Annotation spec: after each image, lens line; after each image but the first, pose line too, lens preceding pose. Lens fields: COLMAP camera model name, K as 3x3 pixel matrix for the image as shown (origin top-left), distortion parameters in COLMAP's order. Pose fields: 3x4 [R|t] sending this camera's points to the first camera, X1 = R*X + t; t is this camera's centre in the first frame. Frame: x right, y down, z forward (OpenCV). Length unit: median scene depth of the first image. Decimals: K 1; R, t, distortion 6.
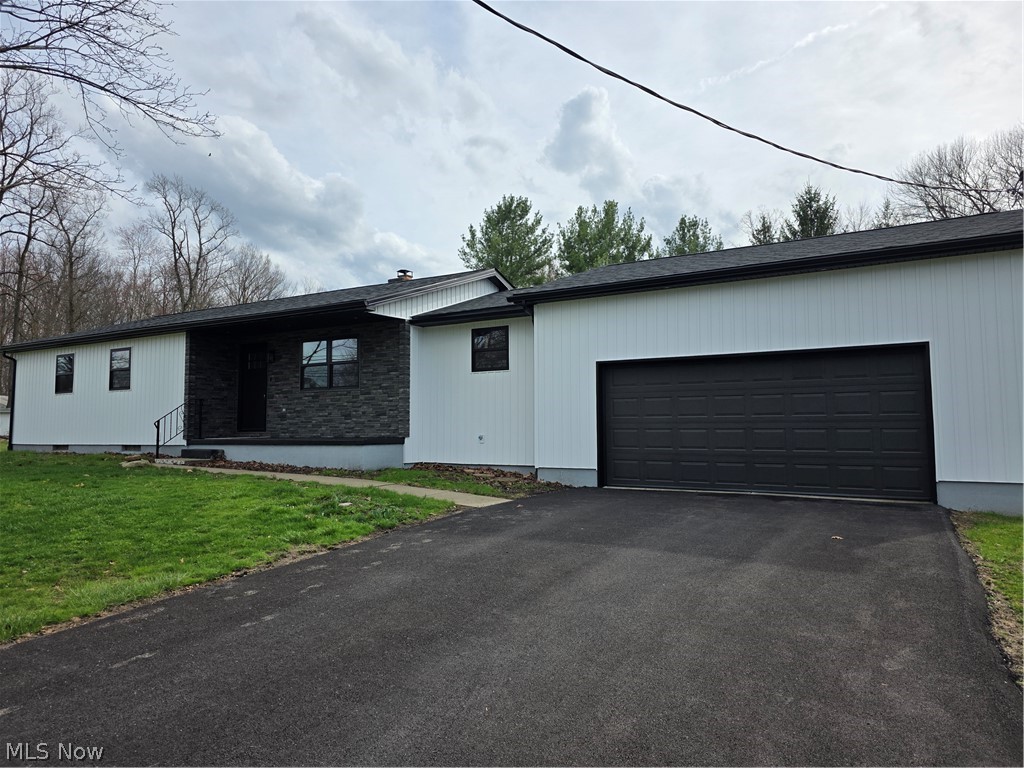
lens RADIAL K [[686.3, 0, 512.1], [0, 686.3, 384.0], [0, 0, 1]] dist [0.041207, -0.003945]
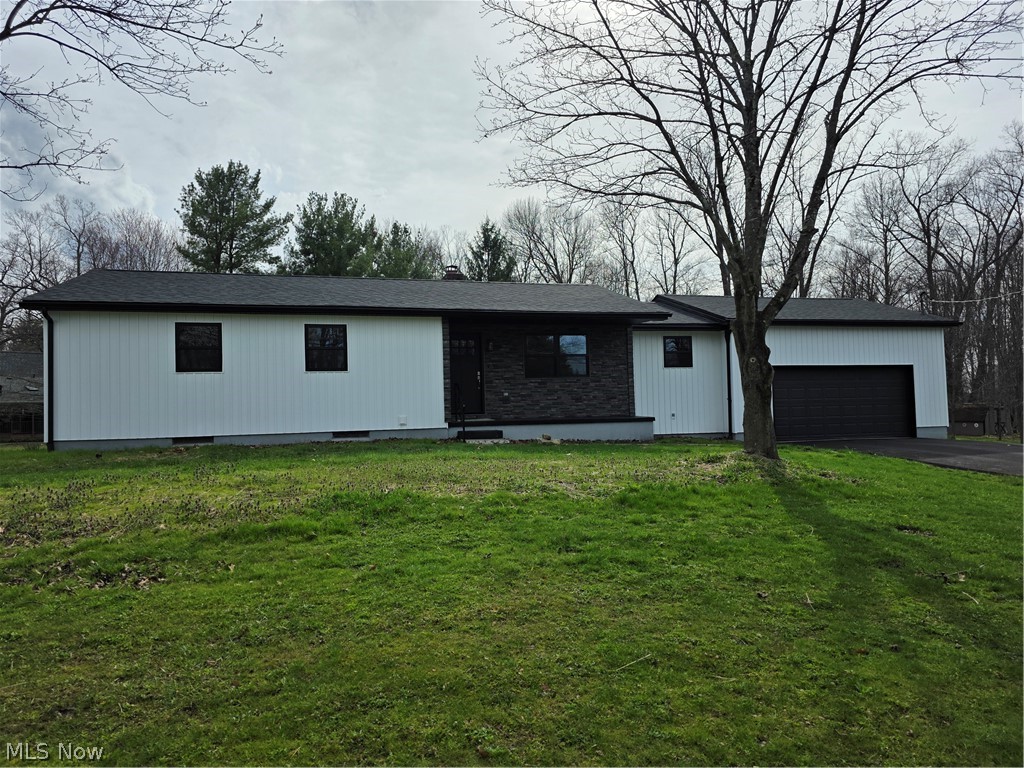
lens RADIAL K [[686.3, 0, 512.1], [0, 686.3, 384.3], [0, 0, 1]] dist [0.041207, -0.003945]
pose [[0.688278, 0.014325, 0.725306, -1.165725], [-0.029830, 0.999518, 0.008567, 0.012226], [-0.724834, -0.027532, 0.688374, 0.238285]]
